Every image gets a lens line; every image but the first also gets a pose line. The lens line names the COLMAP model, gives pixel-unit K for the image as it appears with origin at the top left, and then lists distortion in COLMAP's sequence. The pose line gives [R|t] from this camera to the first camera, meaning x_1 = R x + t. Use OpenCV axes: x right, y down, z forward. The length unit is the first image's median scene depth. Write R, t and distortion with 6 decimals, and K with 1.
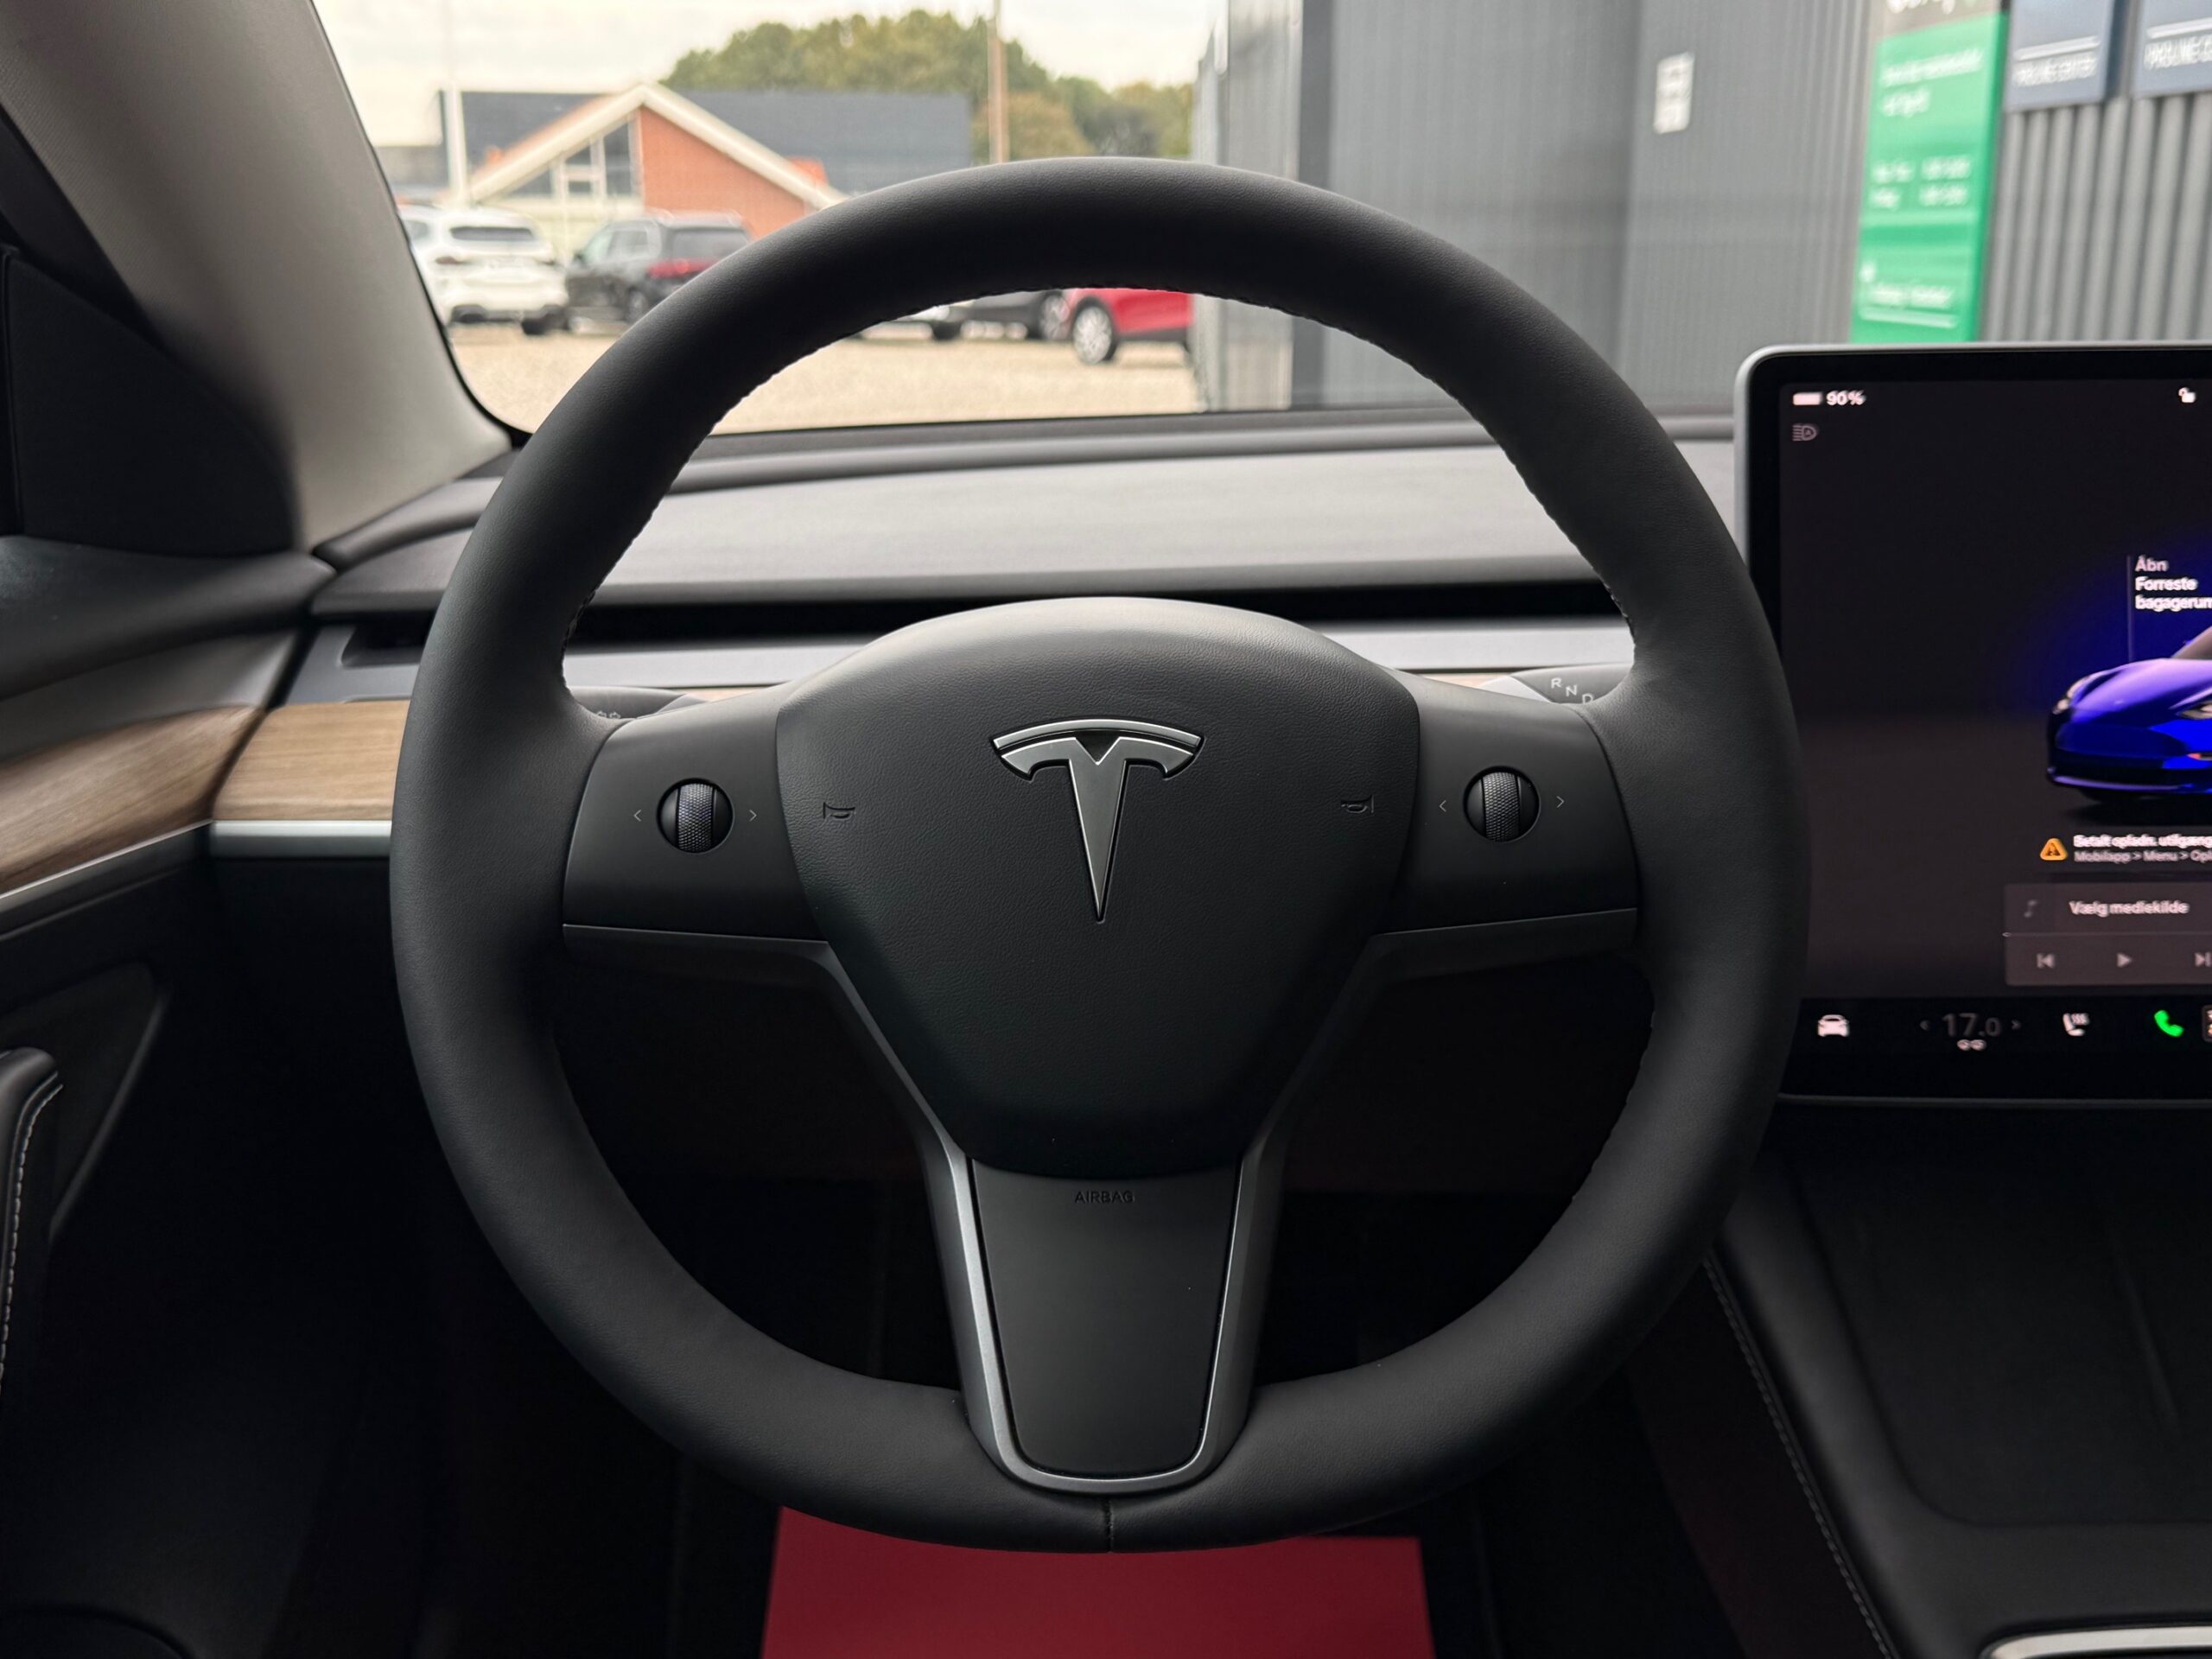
lens RADIAL K [[2239.6, 0, 1110.9], [0, 2239.6, 838.1], [0, 0, 1]] dist [0.184445, -0.444953]
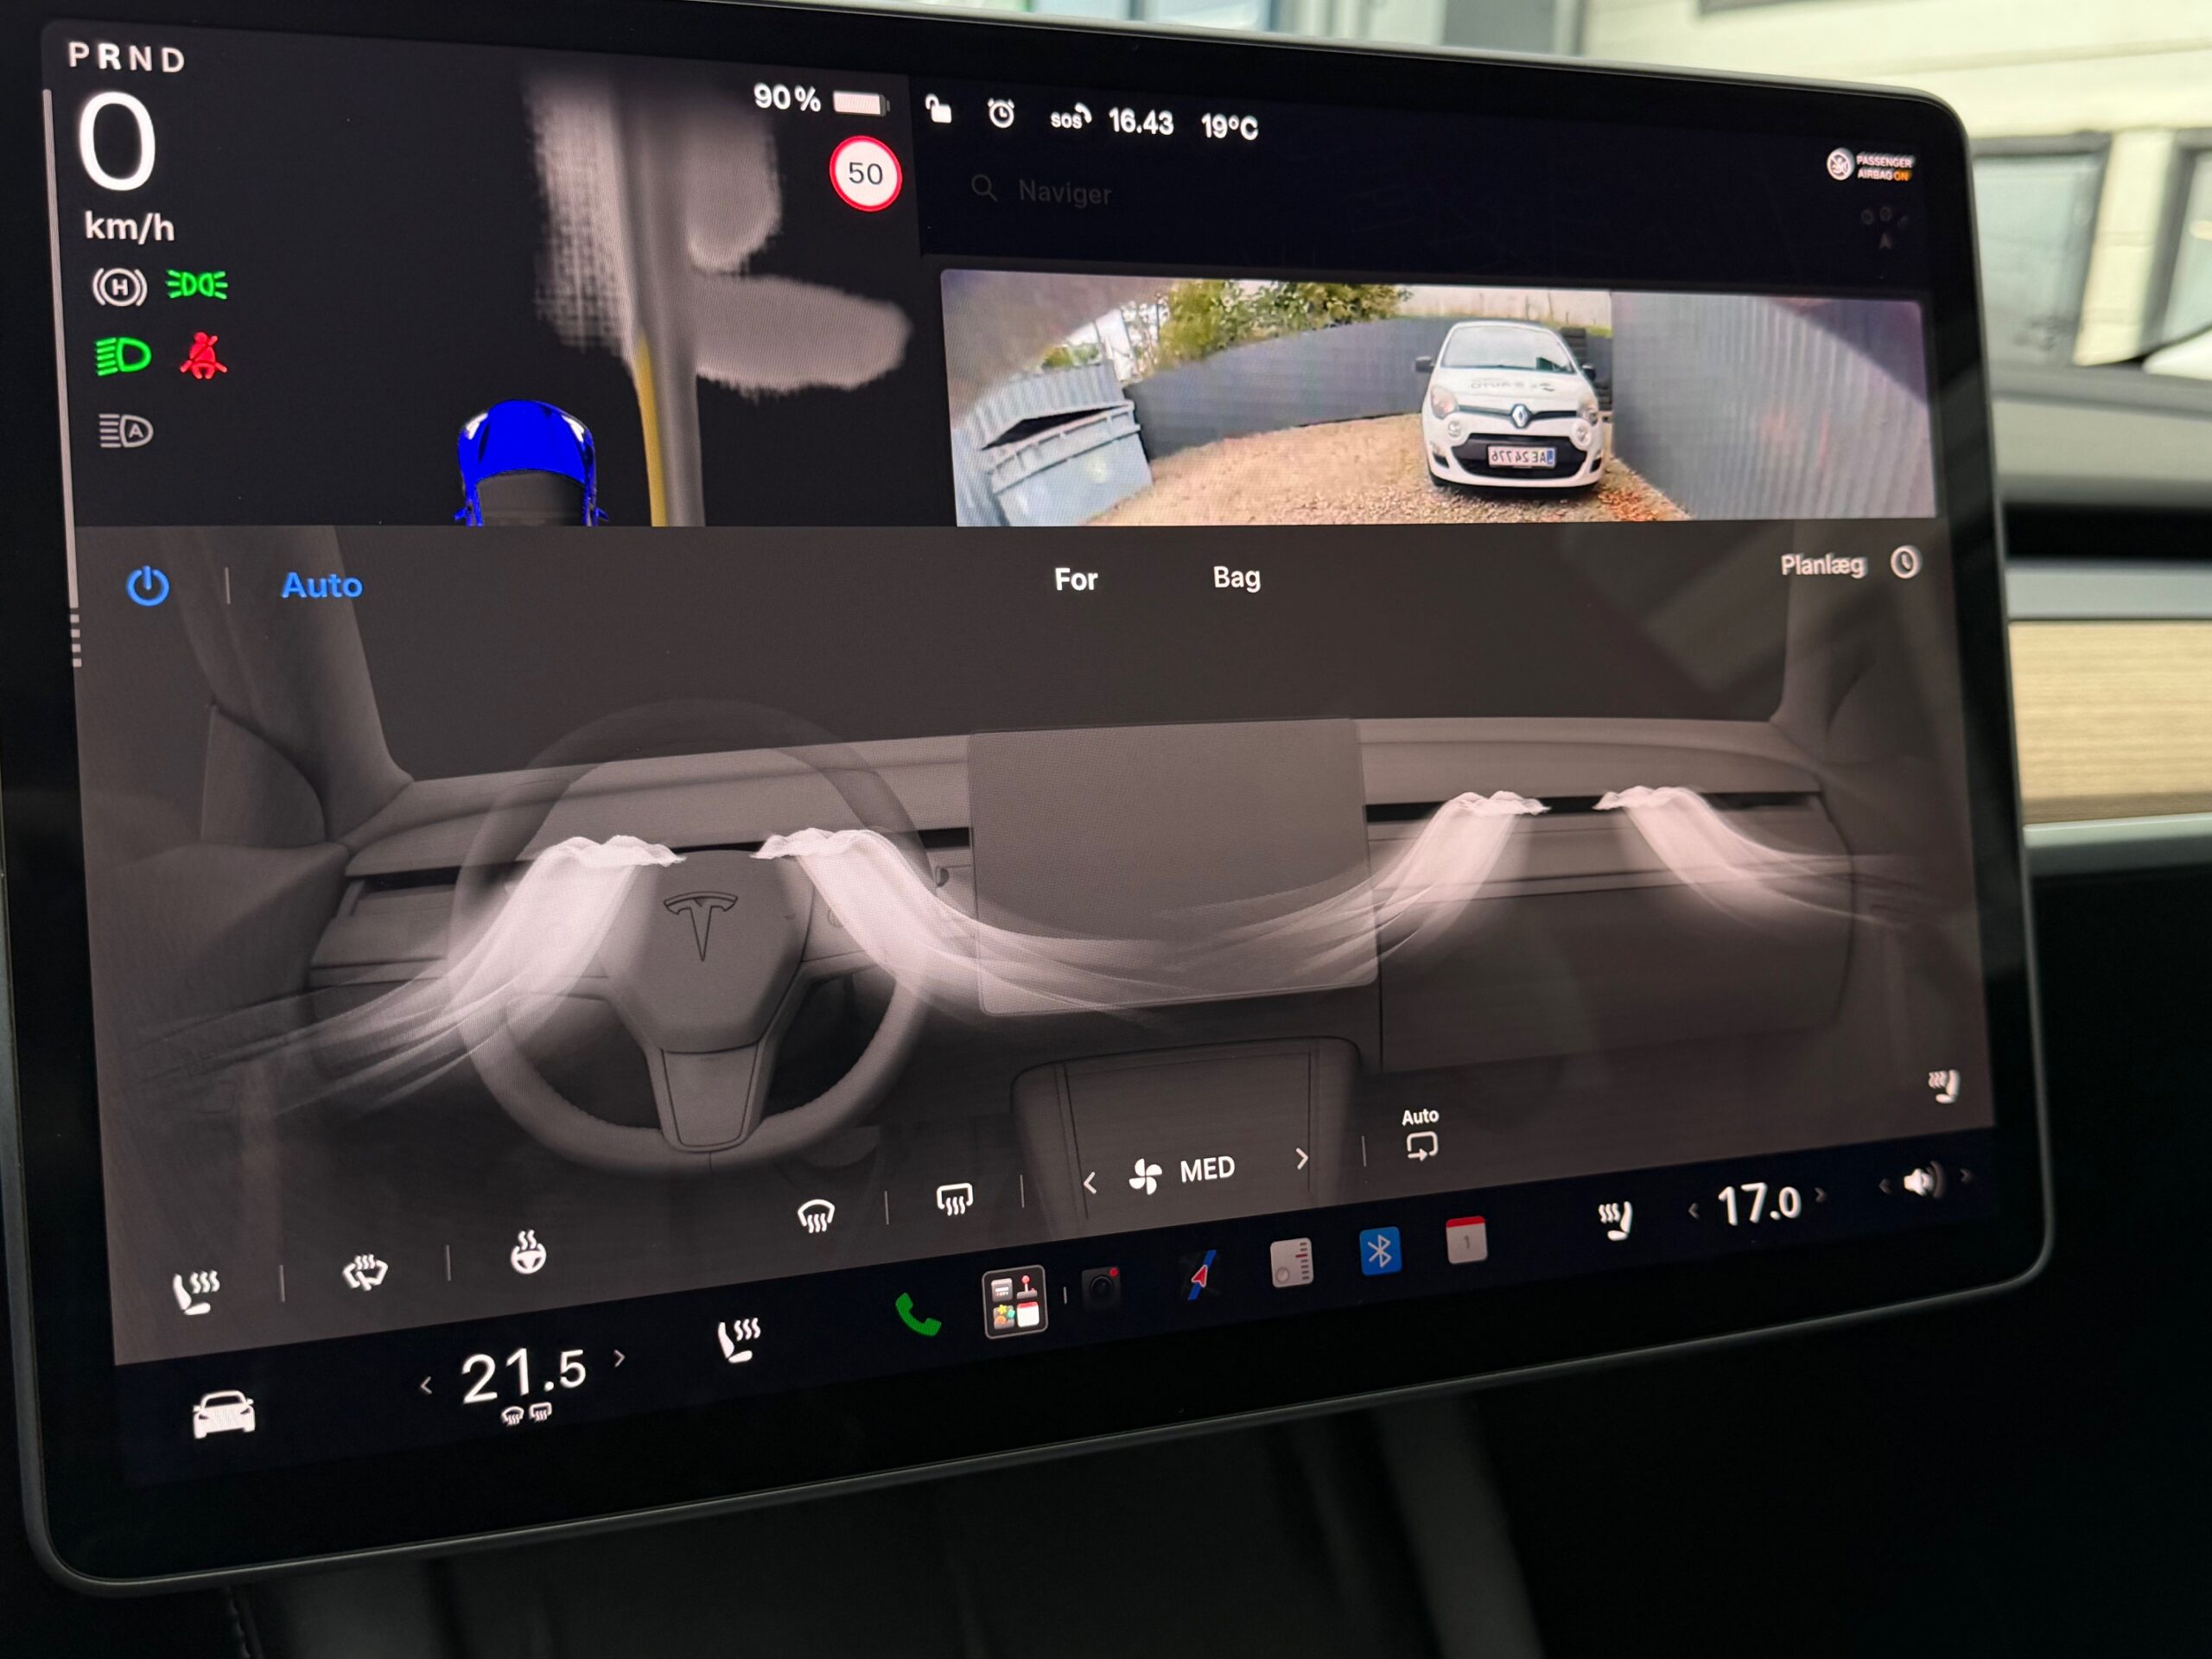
lens RADIAL K [[2239.6, 0, 1110.9], [0, 2239.6, 838.1], [0, 0, 1]] dist [0.184445, -0.444953]
pose [[0.930276, -0.044351, 0.364169, 0.321843], [0.047871, 0.998853, -0.000640, -0.024886], [-0.363723, 0.018029, 0.931333, 0.502879]]
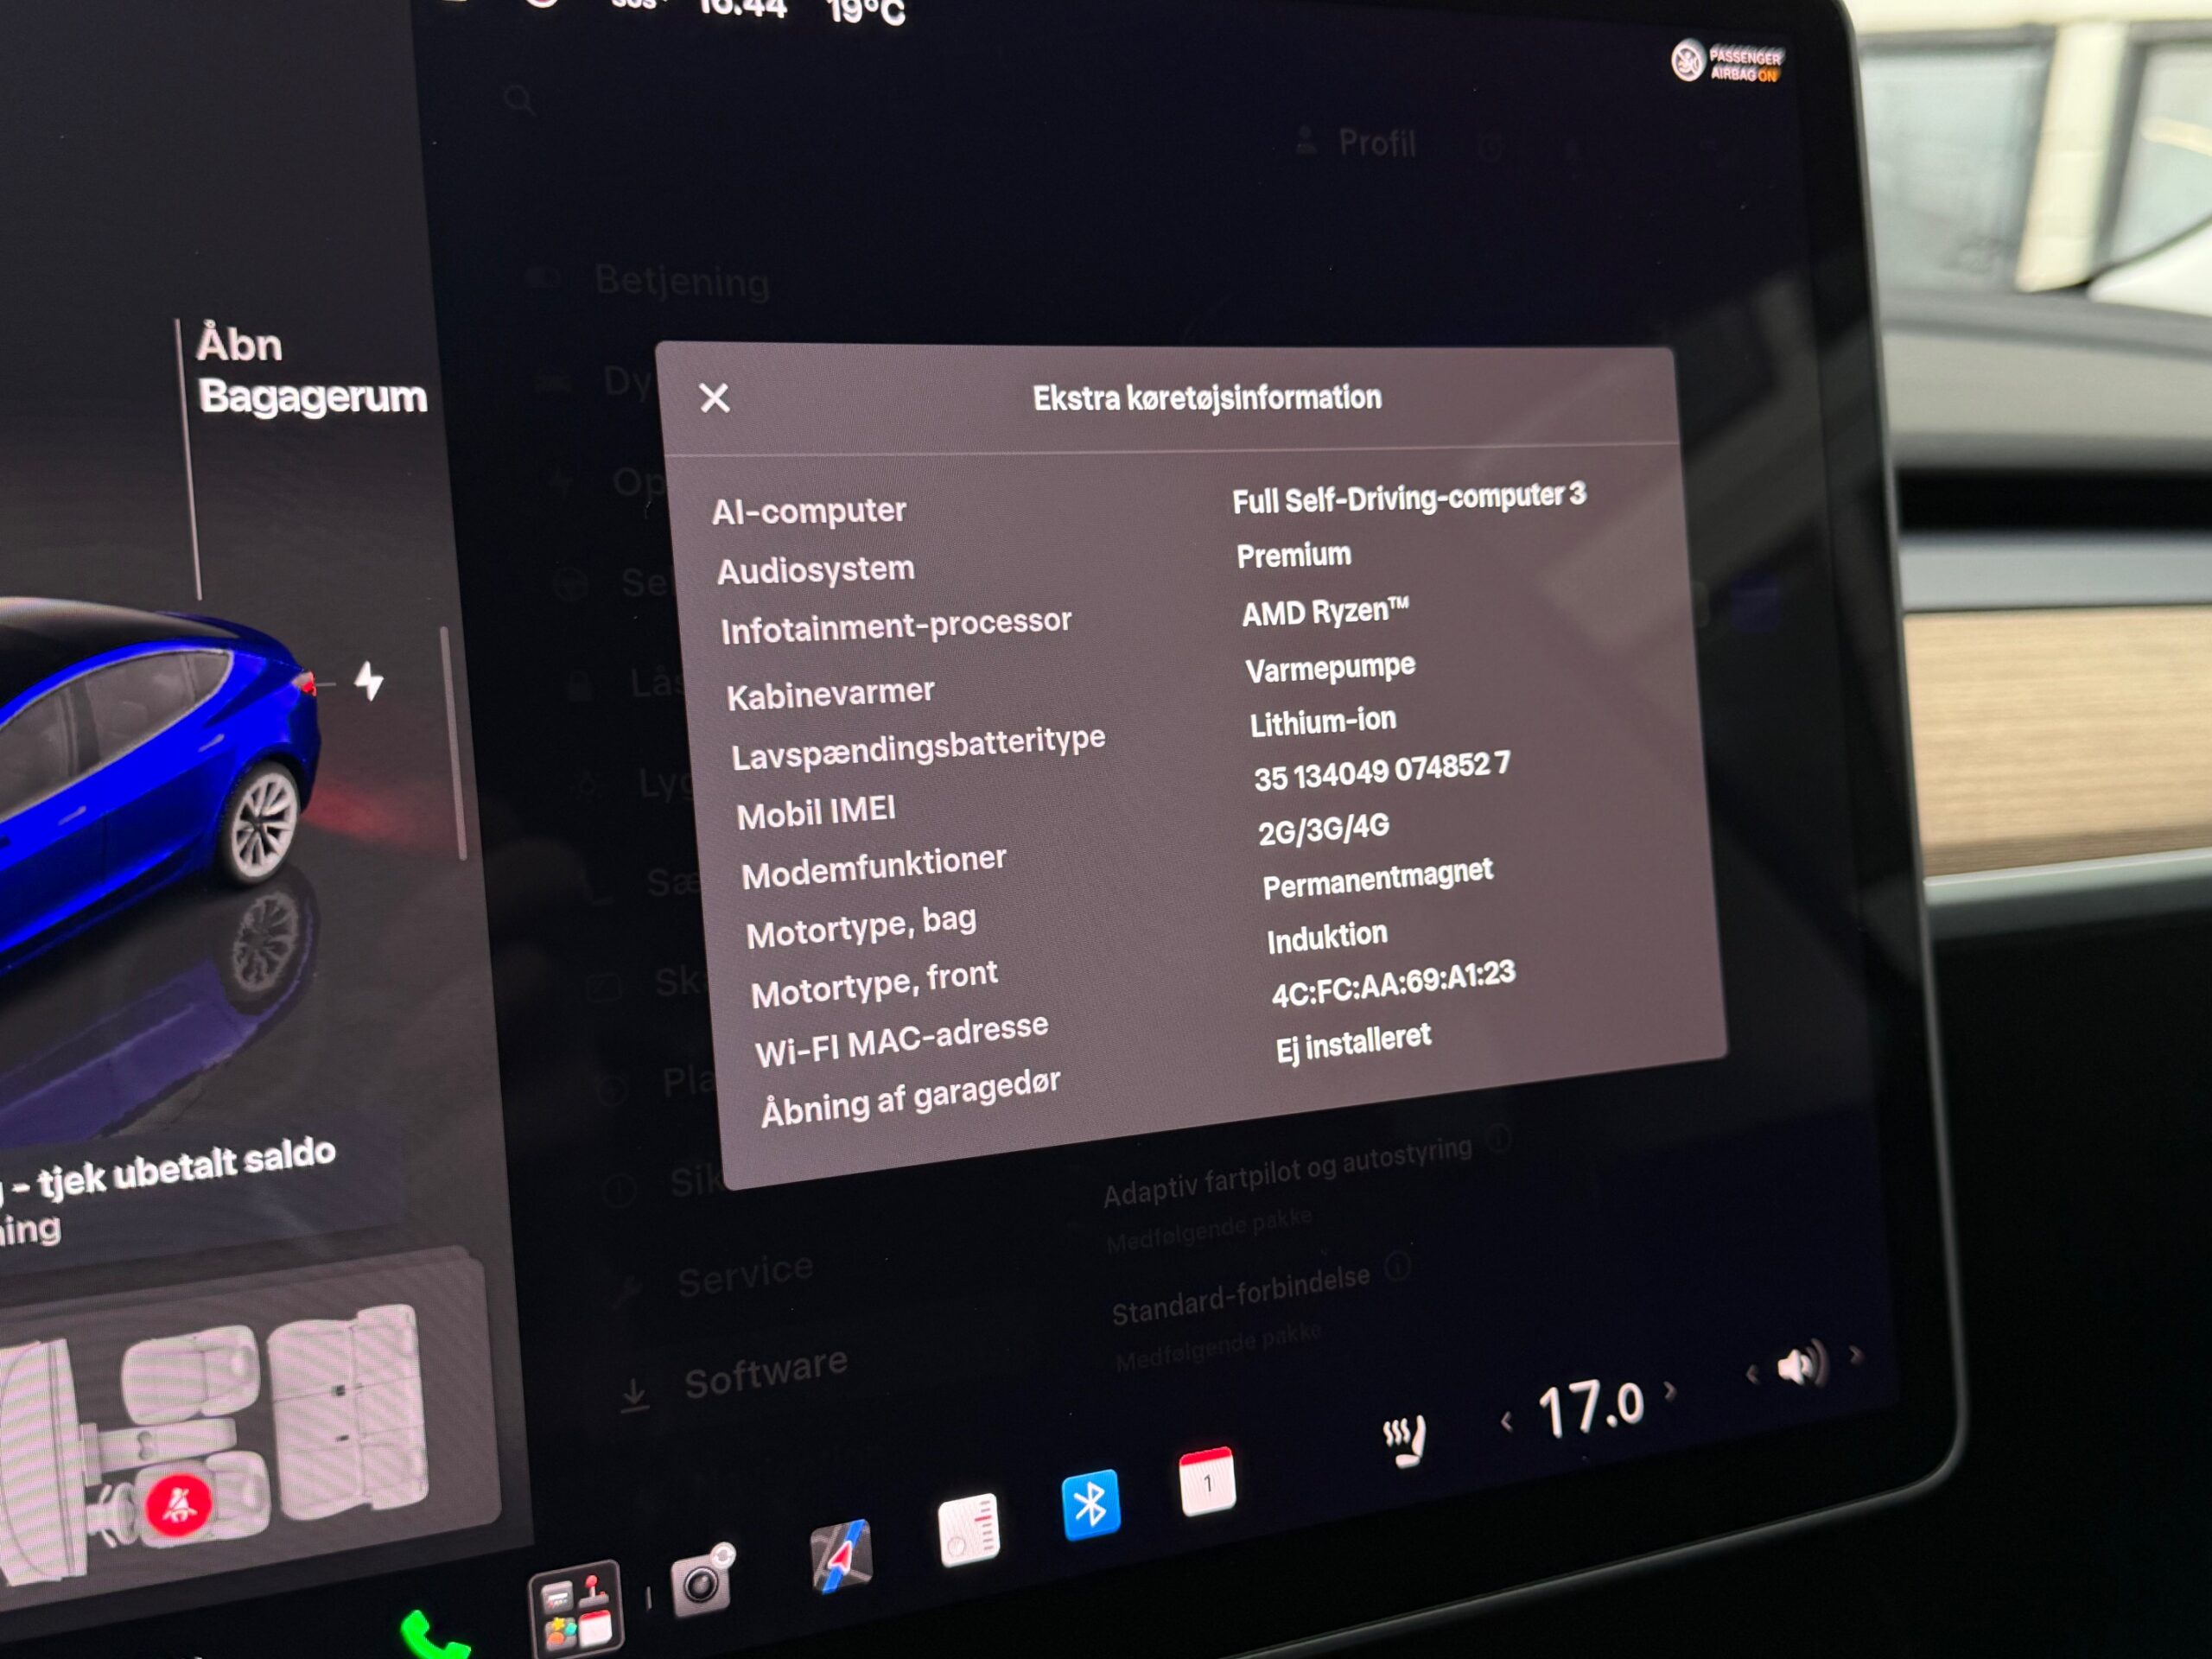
lens RADIAL K [[2413.5, 0, 1106.3], [0, 2413.5, 844.9], [0, 0, 1]] dist [0.204998, -0.555589]
pose [[0.914057, -0.065034, 0.400339, 0.410263], [0.060654, 0.997879, 0.023616, -0.053558], [-0.401026, 0.002696, 0.916063, 0.580405]]
